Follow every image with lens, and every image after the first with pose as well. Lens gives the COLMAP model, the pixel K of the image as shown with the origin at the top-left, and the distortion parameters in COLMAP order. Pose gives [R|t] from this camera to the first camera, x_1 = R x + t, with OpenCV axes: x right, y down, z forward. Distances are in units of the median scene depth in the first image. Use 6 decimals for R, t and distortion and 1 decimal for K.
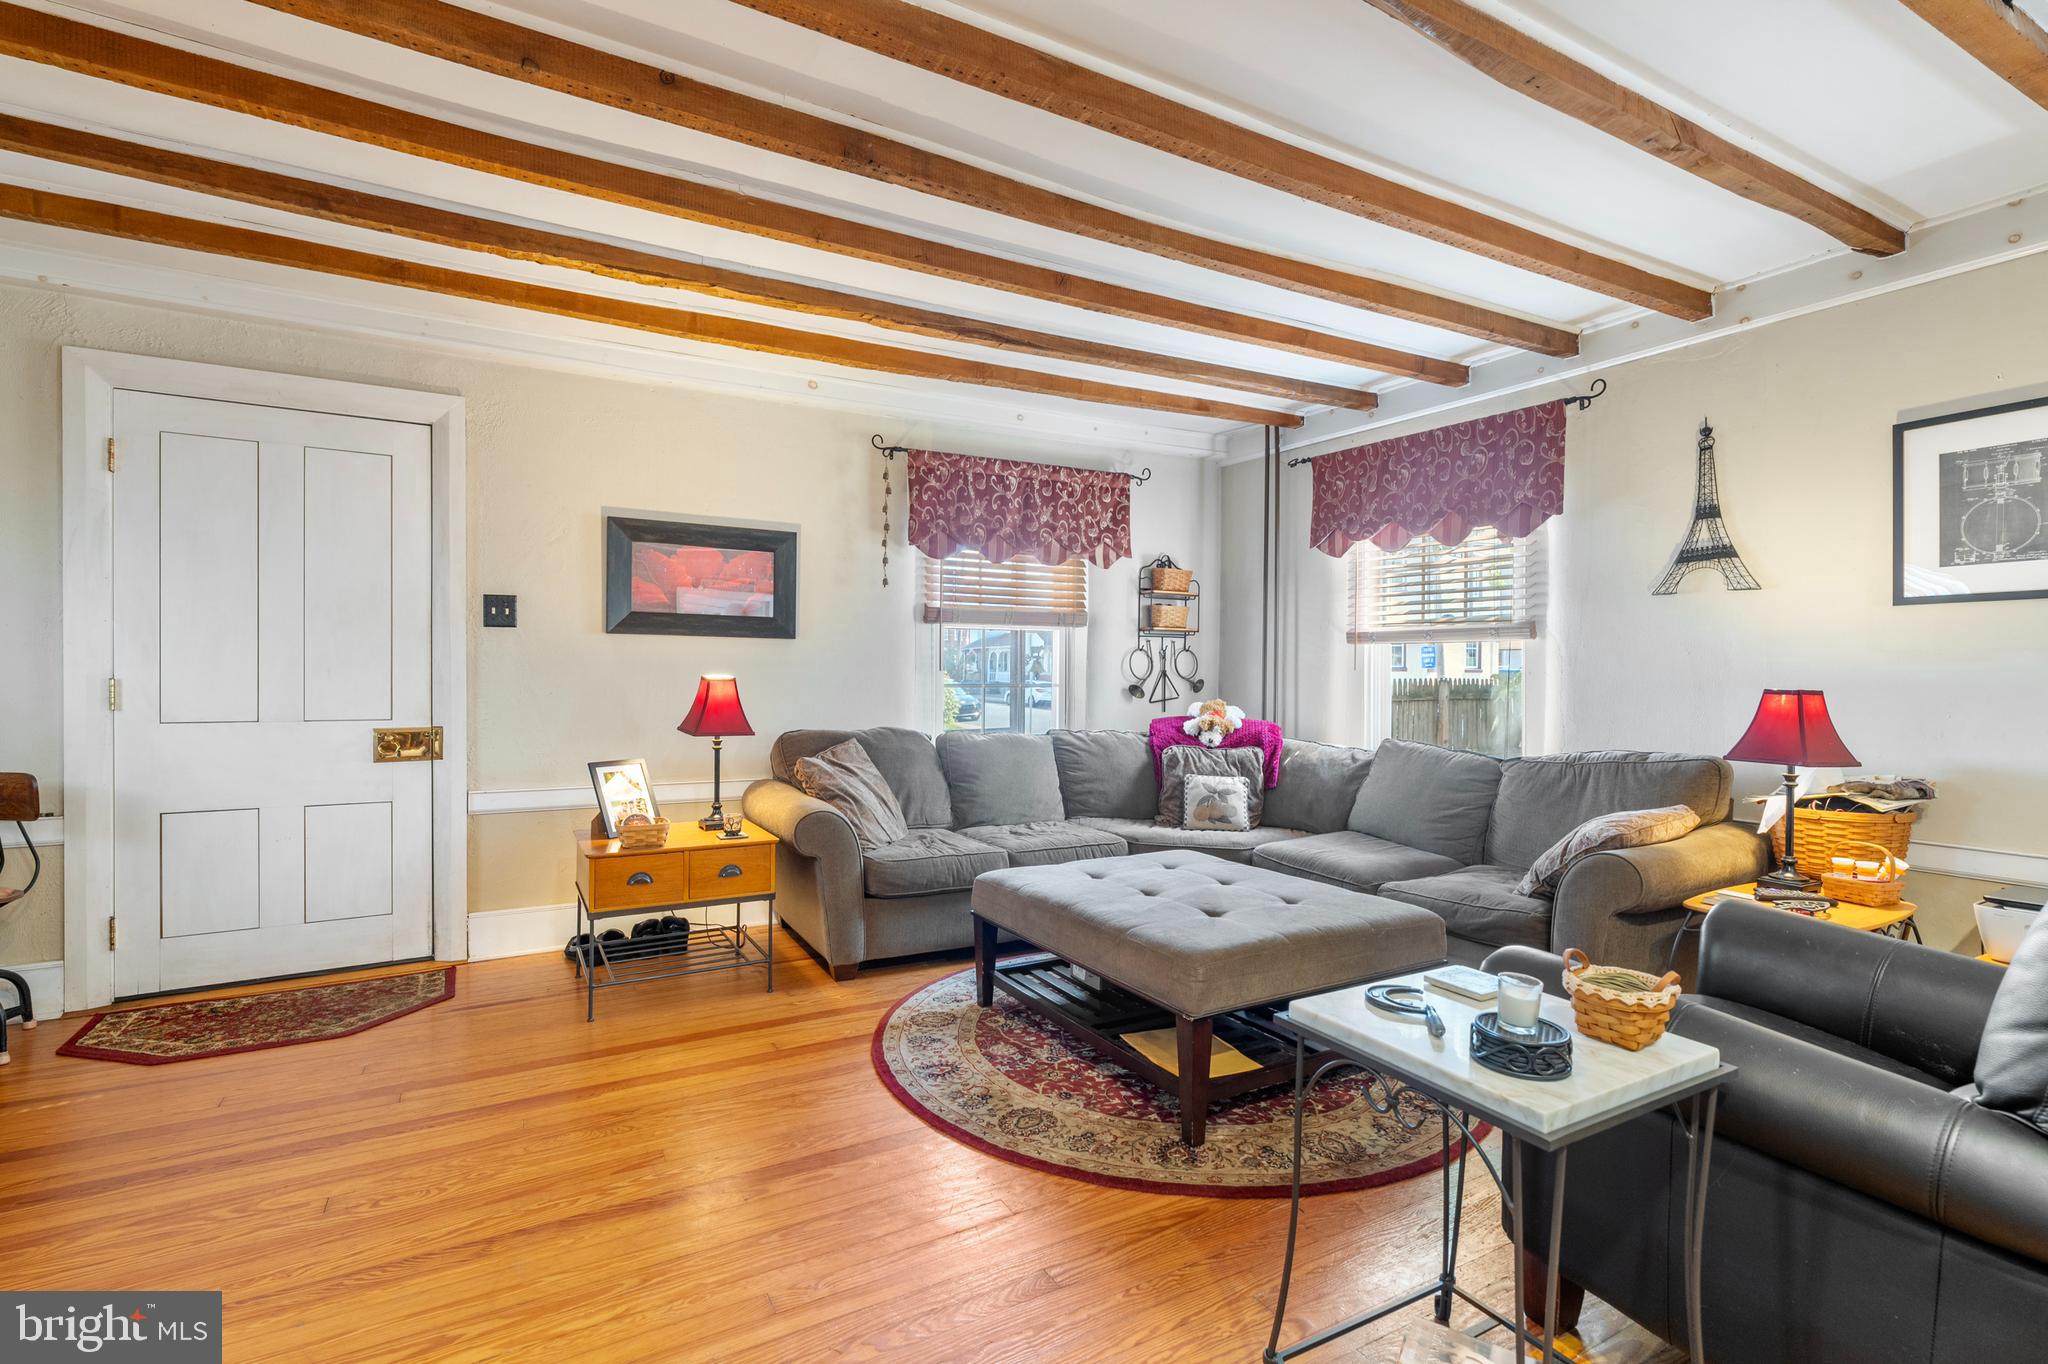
lens RADIAL K [[926.0, 0, 1010.3], [0, 926.0, 679.4], [0, 0, 1]] dist [-0.001243, -0.000125]
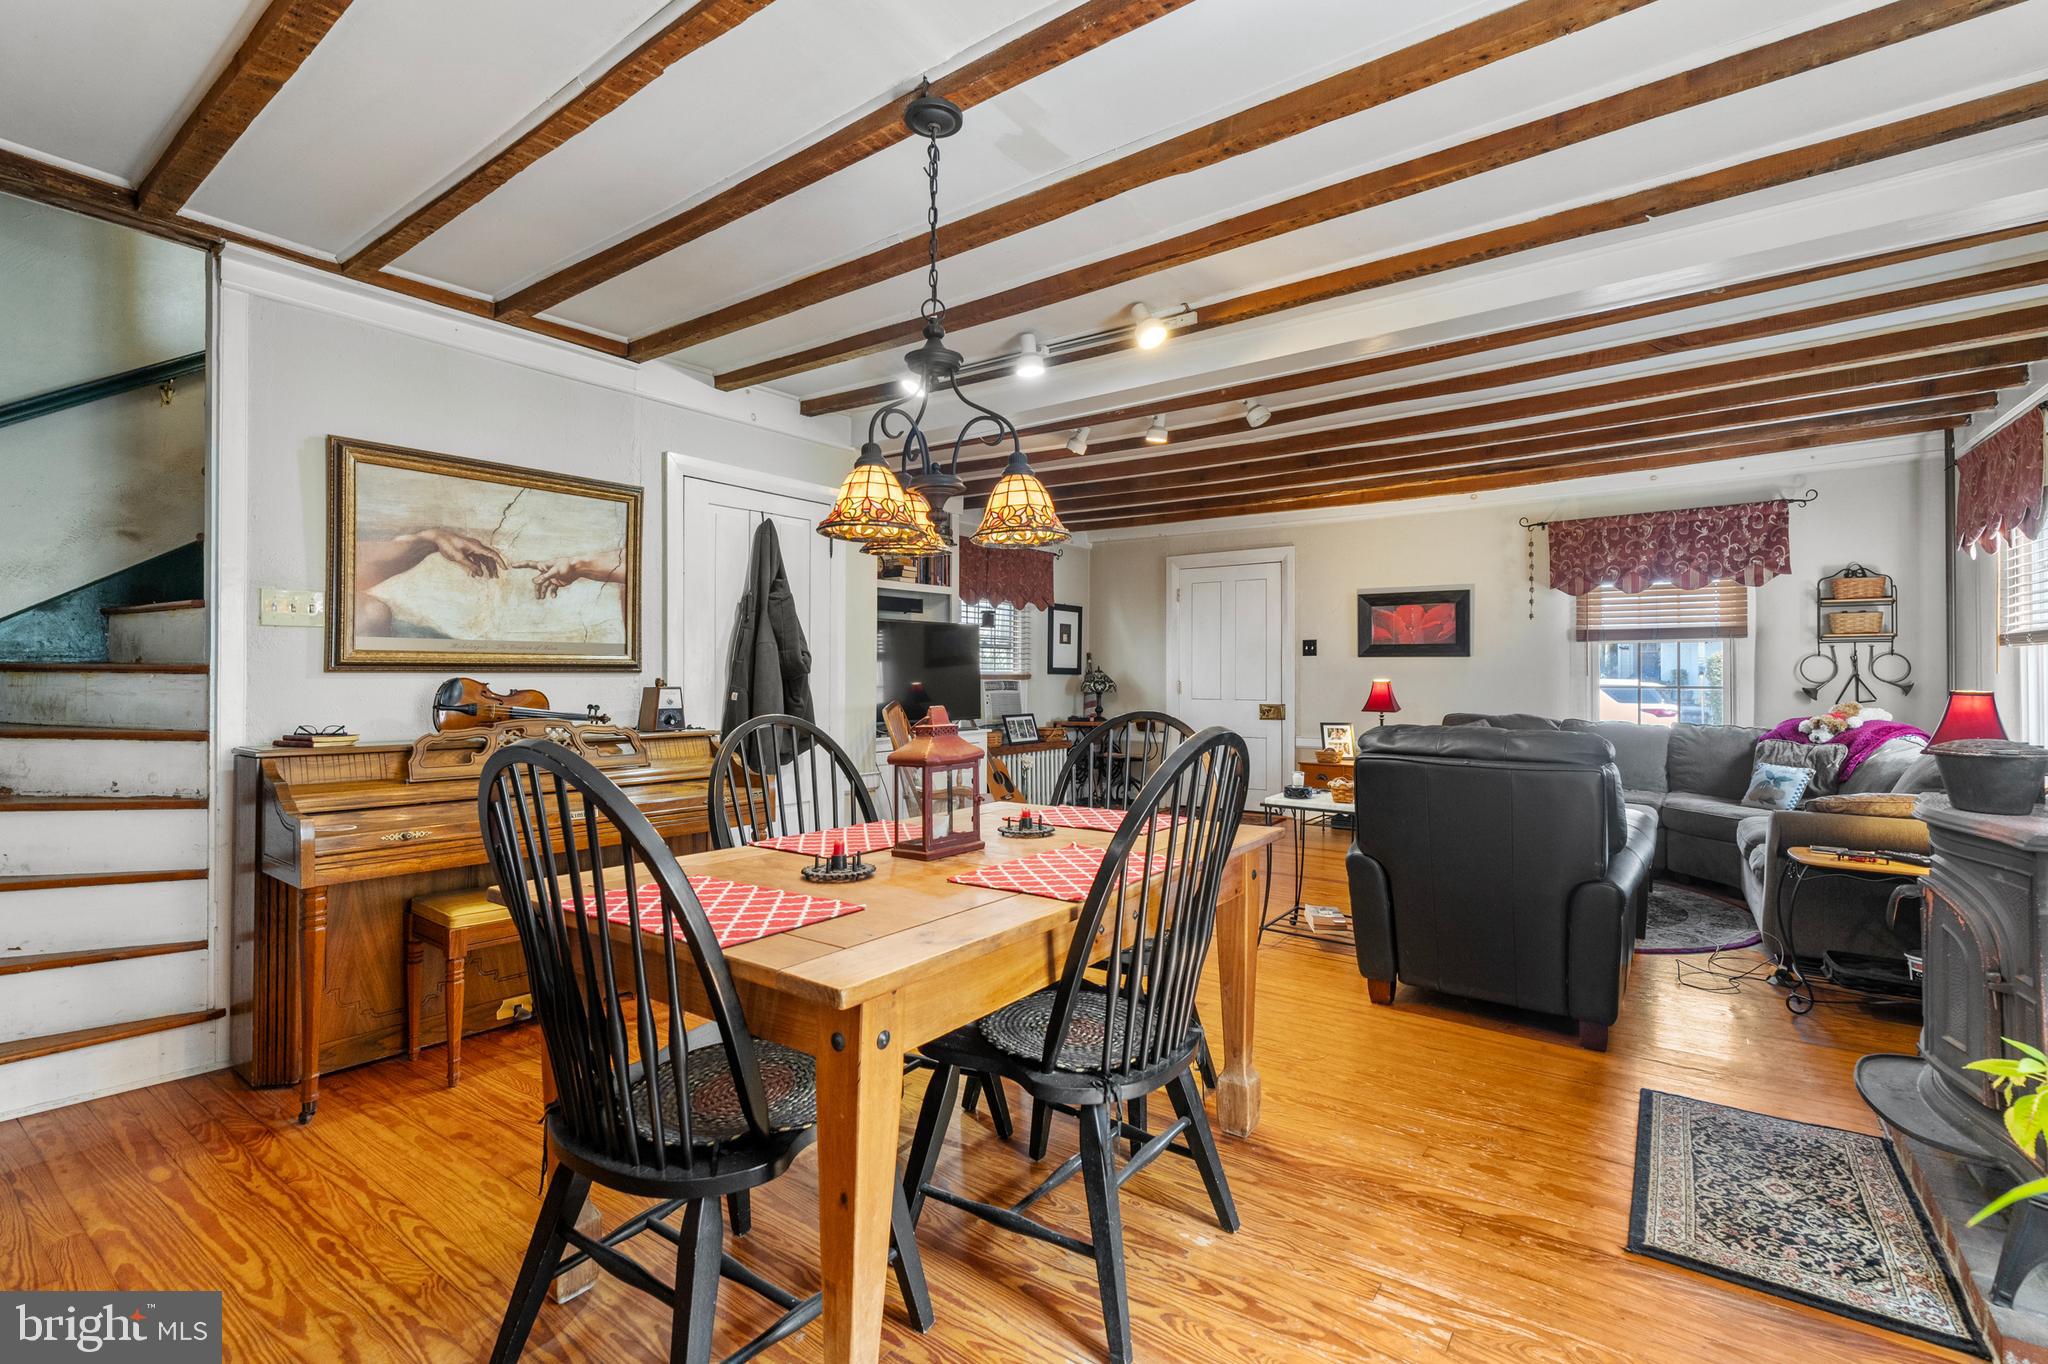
lens RADIAL K [[926.0, 0, 1010.3], [0, 926.0, 679.4], [0, 0, 1]] dist [-0.001243, -0.000125]
pose [[0.406141, -0.000931, -0.913810, 0.909914], [-0.001686, 0.999997, -0.001768, -0.000580], [0.913809, 0.002259, 0.406138, -0.368721]]
